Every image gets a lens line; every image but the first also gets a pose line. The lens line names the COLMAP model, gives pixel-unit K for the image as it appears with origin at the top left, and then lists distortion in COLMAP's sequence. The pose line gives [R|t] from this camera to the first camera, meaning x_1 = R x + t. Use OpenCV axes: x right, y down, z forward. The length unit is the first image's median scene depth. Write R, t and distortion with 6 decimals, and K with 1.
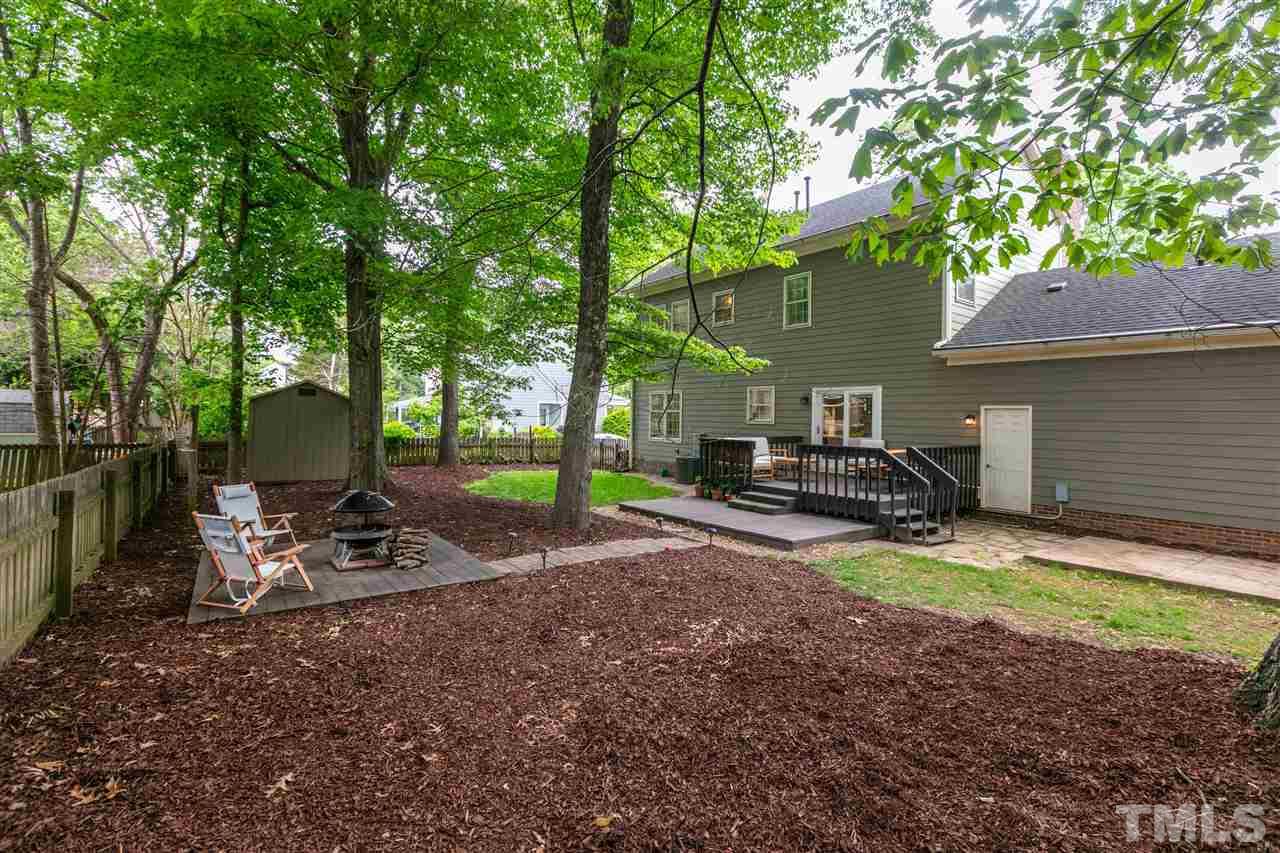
lens RADIAL K [[582.8, 0, 640.0], [0, 582.8, 426.5], [0, 0, 1]] dist [0.000171, 0.000607]
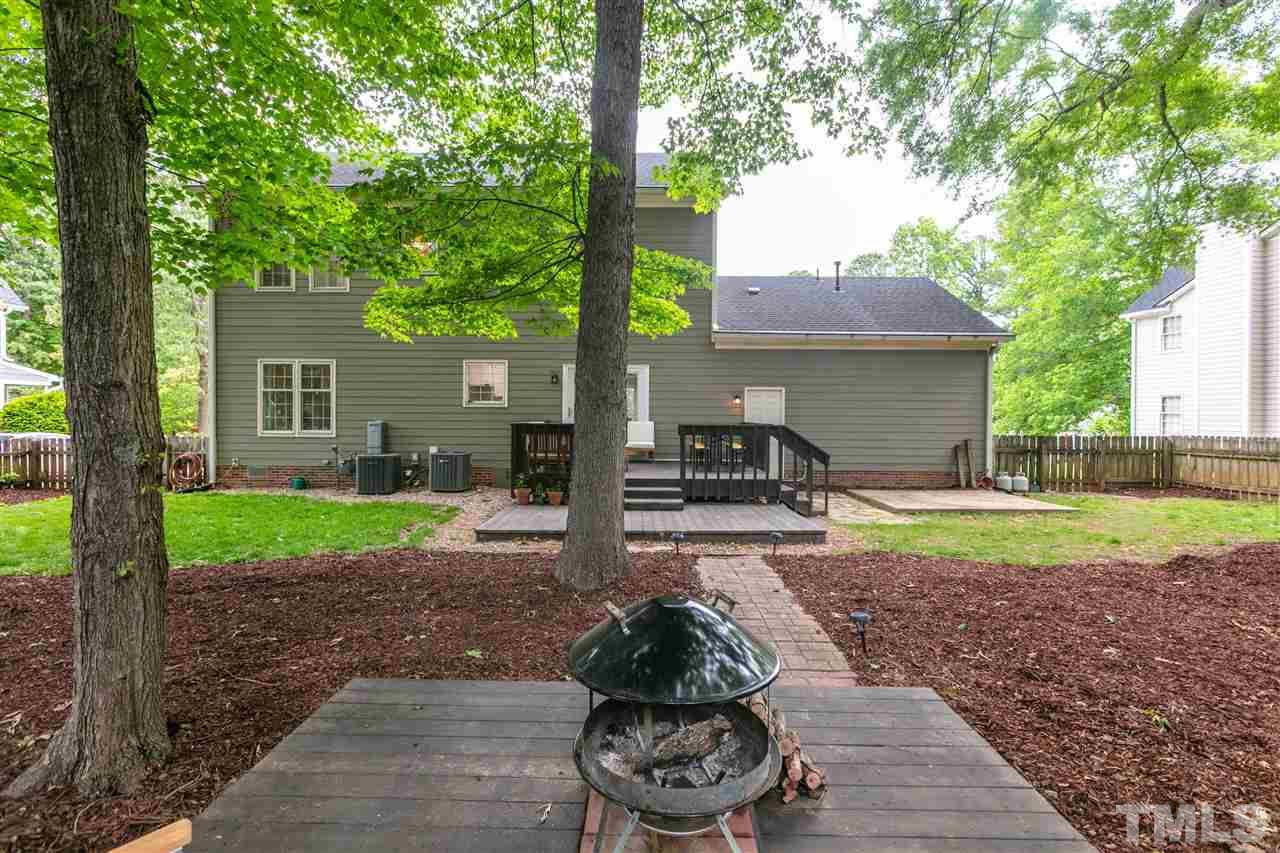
lens RADIAL K [[585.3, 0, 634.8], [0, 585.3, 455.9], [0, 0, 1]] dist [-0.000015, 0.000029]
pose [[0.566487, -0.073460, 0.820790, -0.475450], [0.017309, 0.996860, 0.077272, 0.006581], [-0.823889, -0.029567, 0.565979, 0.524134]]
